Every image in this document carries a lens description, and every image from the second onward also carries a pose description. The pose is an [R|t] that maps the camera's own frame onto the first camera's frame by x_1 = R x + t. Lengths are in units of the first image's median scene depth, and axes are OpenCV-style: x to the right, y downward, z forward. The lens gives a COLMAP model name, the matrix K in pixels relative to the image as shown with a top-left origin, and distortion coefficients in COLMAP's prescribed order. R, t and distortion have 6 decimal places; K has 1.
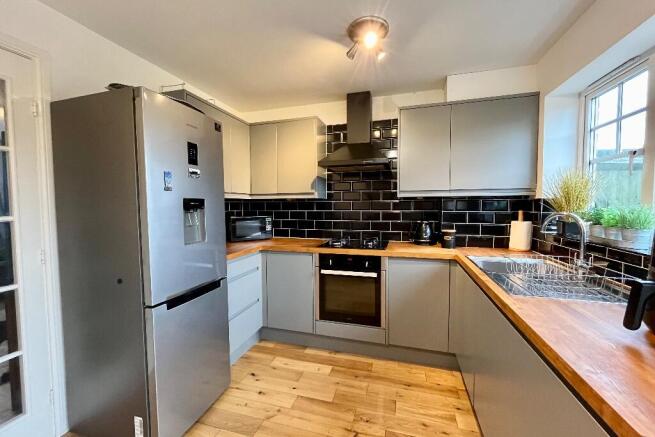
lens RADIAL K [[266.4, 0, 325.4], [0, 266.4, 216.1], [0, 0, 1]] dist [-0.004205, -0.001029]
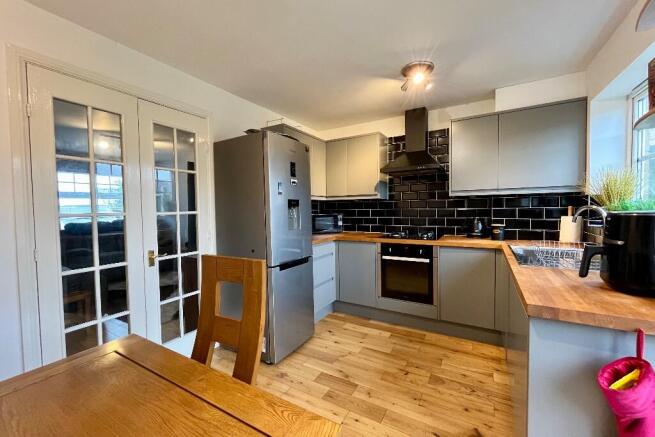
lens RADIAL K [[266.4, 0, 323.1], [0, 266.4, 216.9], [0, 0, 1]] dist [-0.004205, -0.001029]
pose [[0.968050, -0.000285, -0.250756, 0.030859], [-0.001047, 0.999986, -0.005175, 0.029964], [0.250754, 0.005272, 0.968037, -0.309365]]
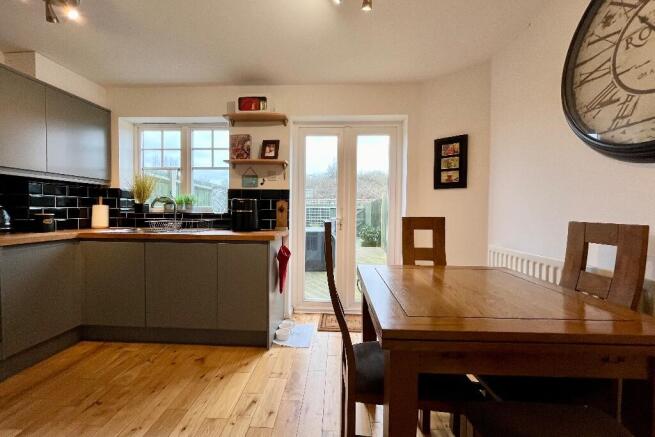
lens RADIAL K [[266.4, 0, 328.6], [0, 266.4, 221.0], [0, 0, 1]] dist [-0.004205, -0.001029]
pose [[-0.249182, -0.033350, 0.967882, -0.802643], [0.036963, 0.998351, 0.043916, 0.082837], [-0.967751, 0.046719, -0.247539, 0.267784]]
